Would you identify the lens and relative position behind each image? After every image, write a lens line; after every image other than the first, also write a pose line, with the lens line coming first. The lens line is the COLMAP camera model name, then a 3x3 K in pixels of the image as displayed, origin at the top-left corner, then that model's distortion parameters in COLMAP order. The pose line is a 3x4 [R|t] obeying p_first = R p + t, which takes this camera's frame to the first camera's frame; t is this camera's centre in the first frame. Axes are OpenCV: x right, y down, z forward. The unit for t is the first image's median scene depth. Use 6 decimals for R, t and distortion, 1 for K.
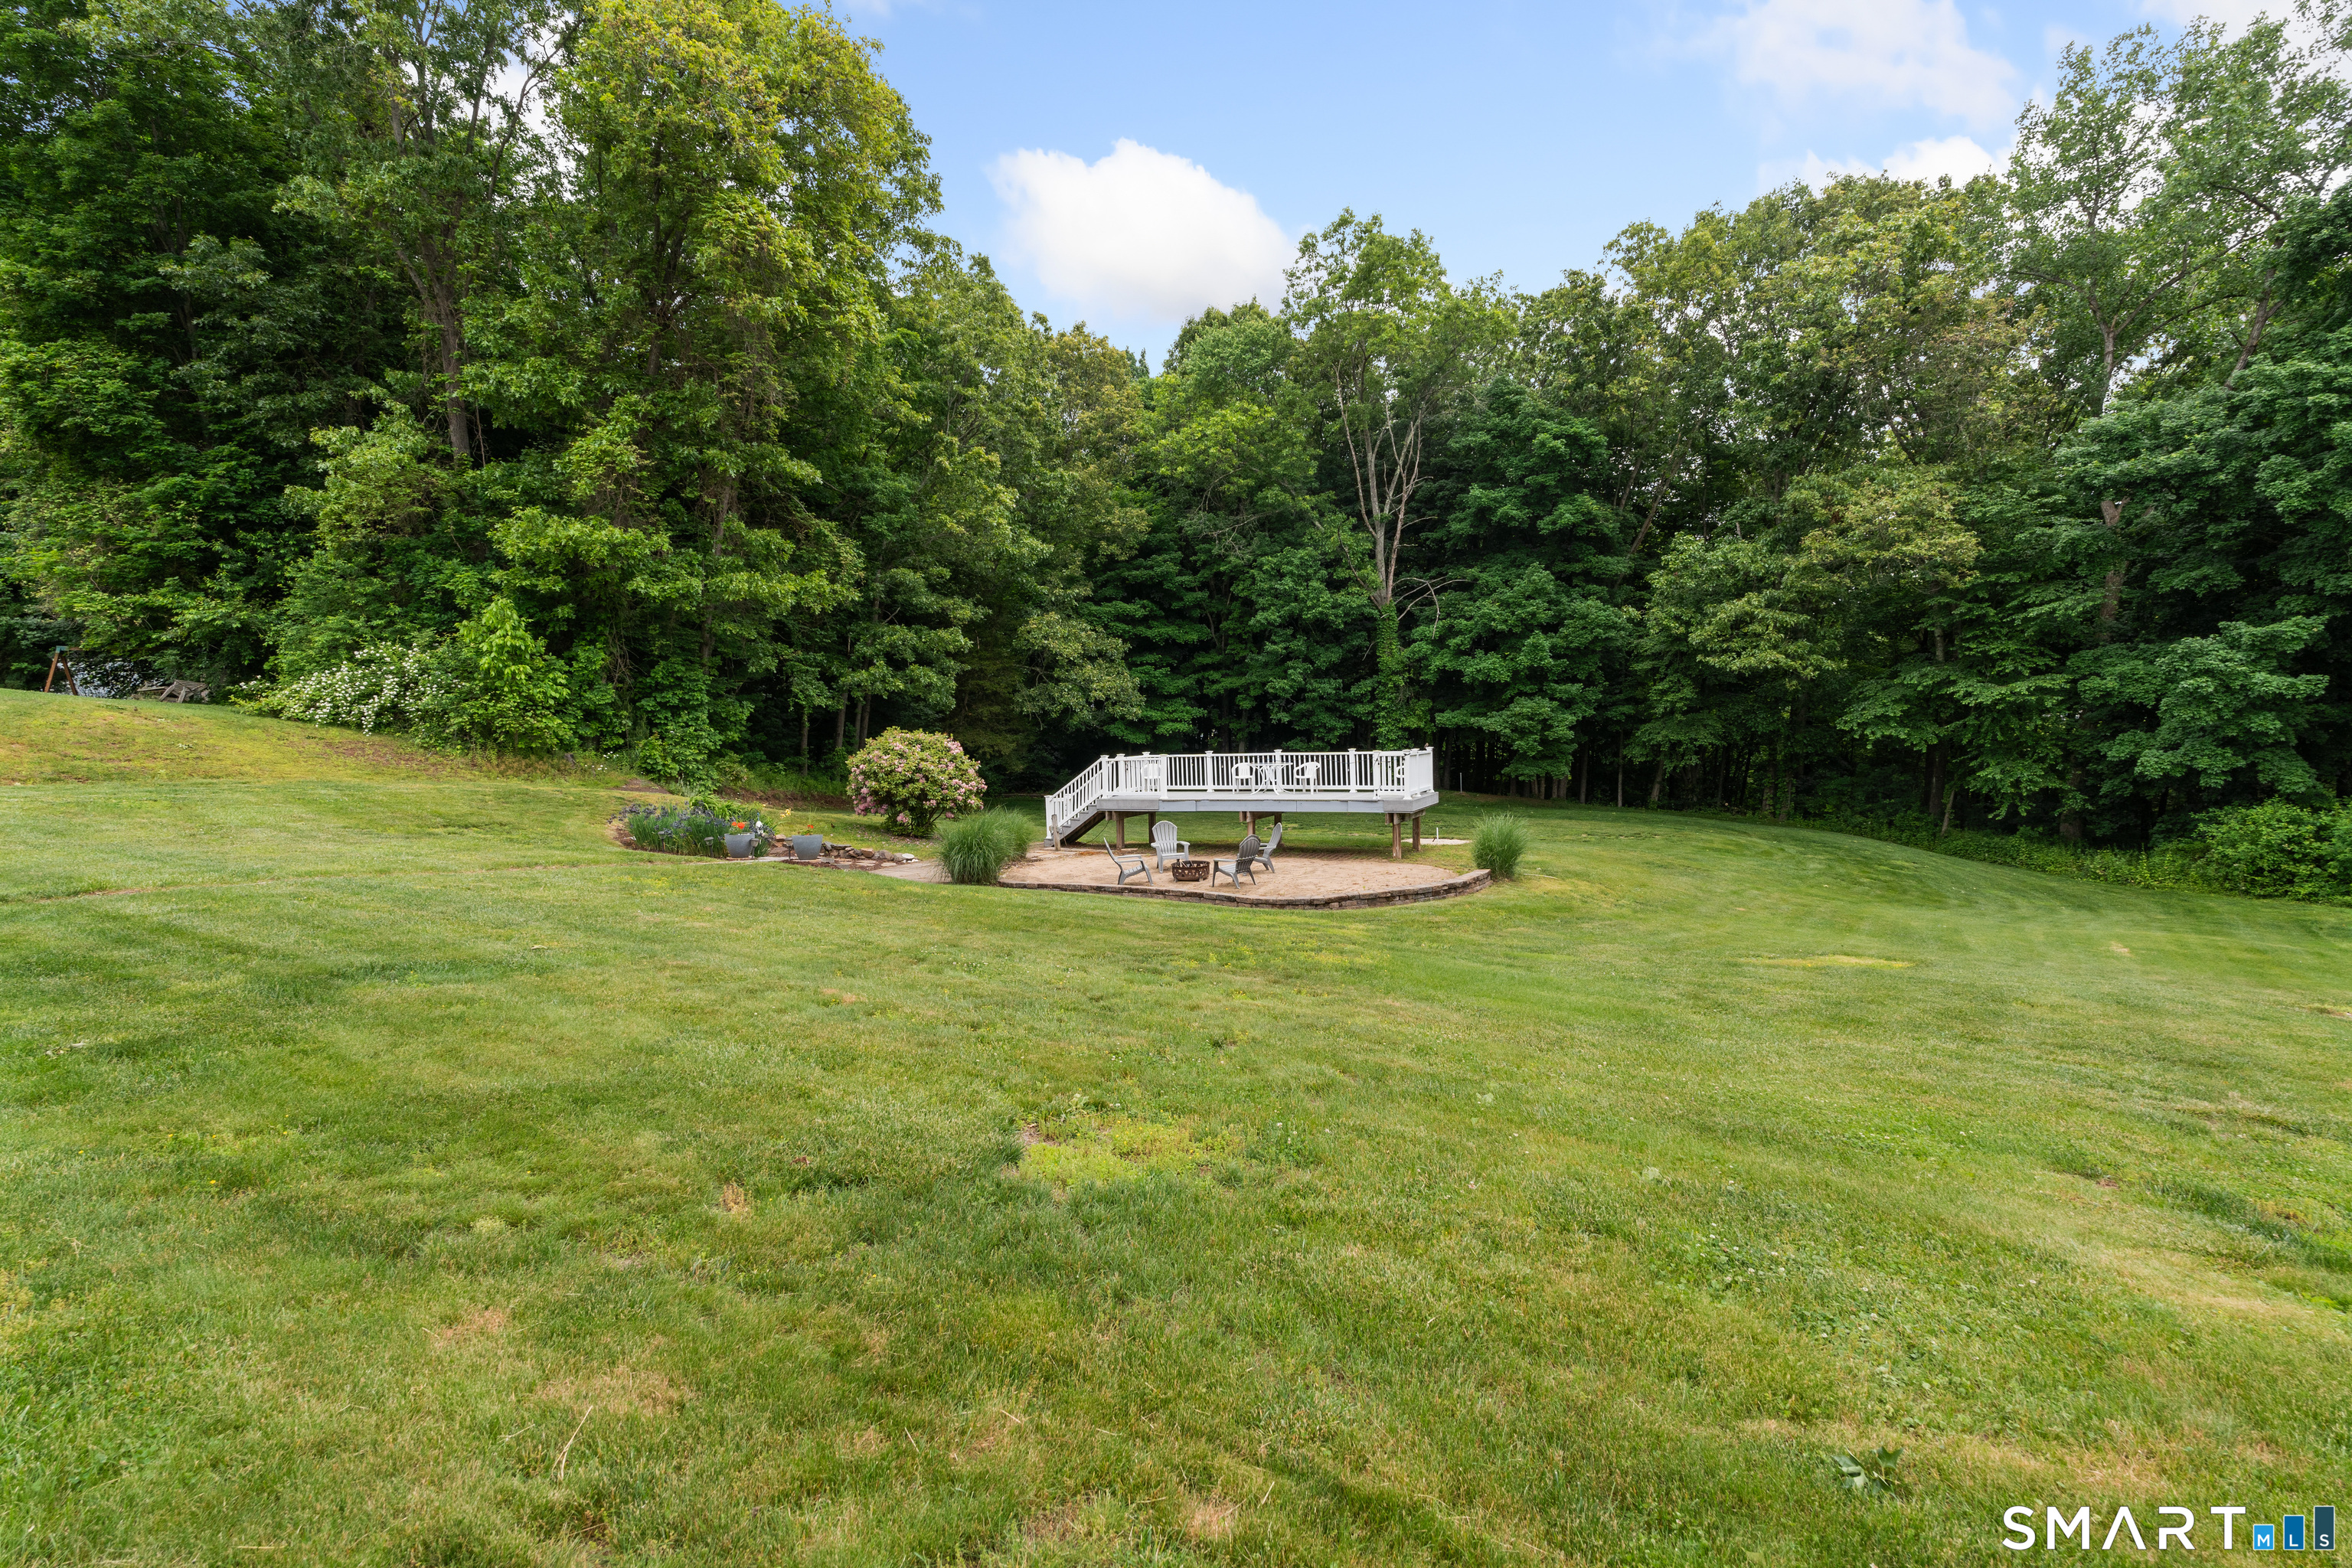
lens RADIAL K [[1044.3, 0, 1176.0], [0, 1044.3, 784.0], [0, 0, 1]] dist [-0.000845, -0.000063]
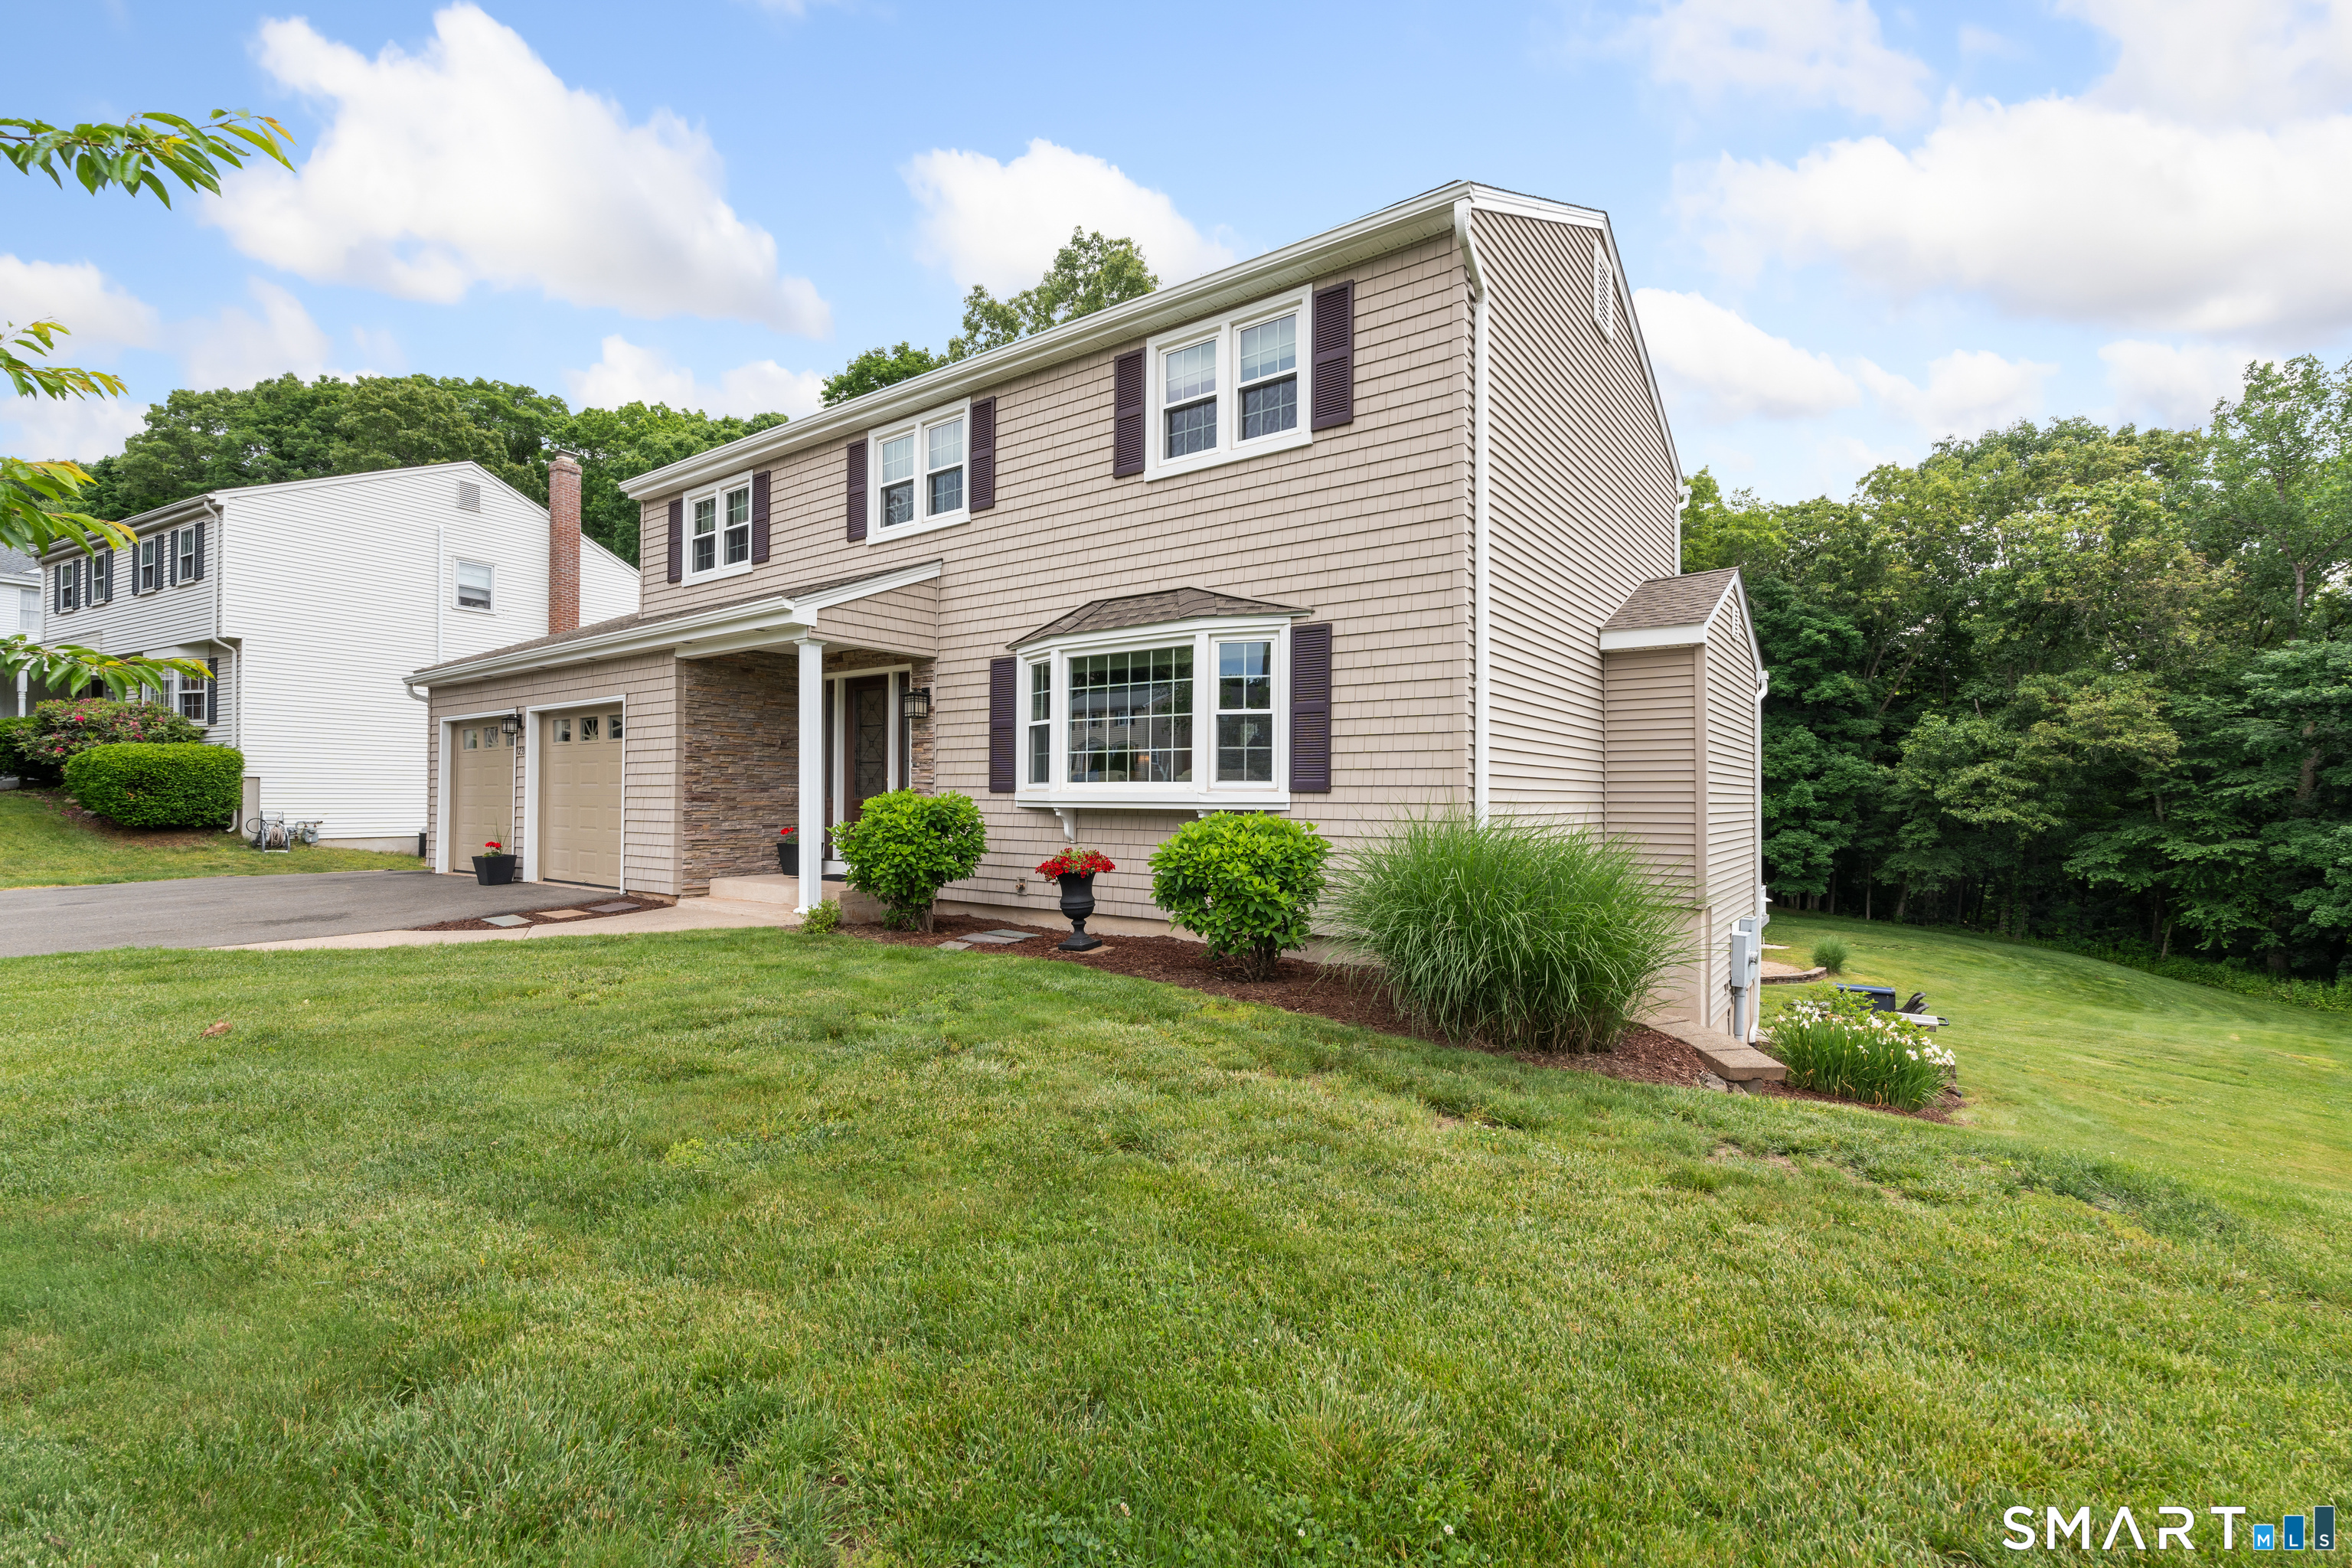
lens RADIAL K [[1044.3, 0, 1176.0], [0, 1044.3, 784.0], [0, 0, 1]] dist [-0.000845, -0.000063]
pose [[0.987316, 0.032435, -0.155418, -0.248944], [-0.042679, 0.997098, -0.063037, -0.032738], [0.152923, 0.068870, 0.985835, -0.441473]]
